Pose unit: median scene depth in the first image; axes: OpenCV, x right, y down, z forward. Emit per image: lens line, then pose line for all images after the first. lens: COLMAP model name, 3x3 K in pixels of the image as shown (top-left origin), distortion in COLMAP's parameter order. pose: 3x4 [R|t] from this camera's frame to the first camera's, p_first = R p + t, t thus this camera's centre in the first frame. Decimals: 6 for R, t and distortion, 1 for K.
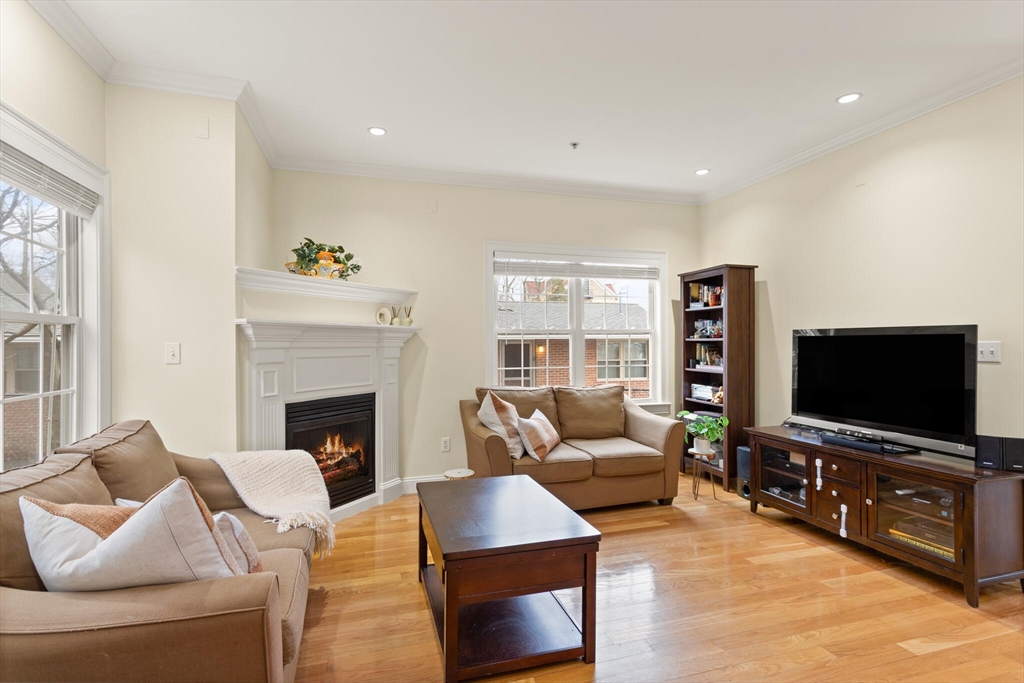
lens RADIAL K [[482.2, 0, 512.0], [0, 482.2, 341.5], [0, 0, 1]] dist [0.002344, 0.000885]
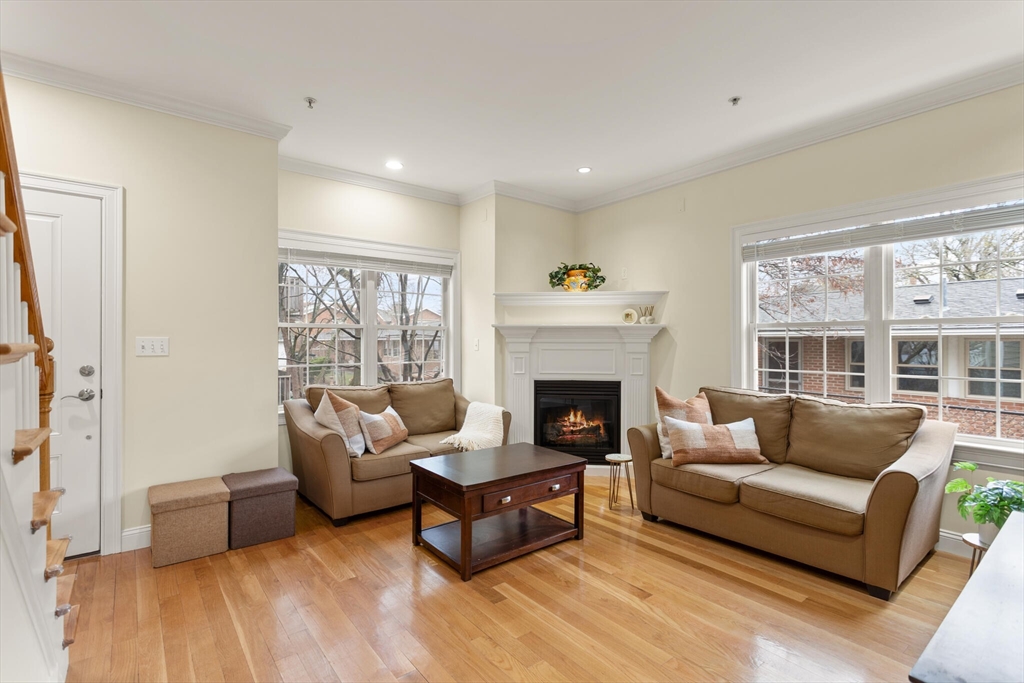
lens RADIAL K [[499.5, 0, 519.7], [0, 499.5, 339.3], [0, 0, 1]] dist [0.000519, 0.000227]
pose [[0.352676, 0.000184, -0.935745, 0.777006], [0.000583, 1.000000, 0.000416, 0.002073], [0.935745, -0.000692, 0.352676, 0.340075]]
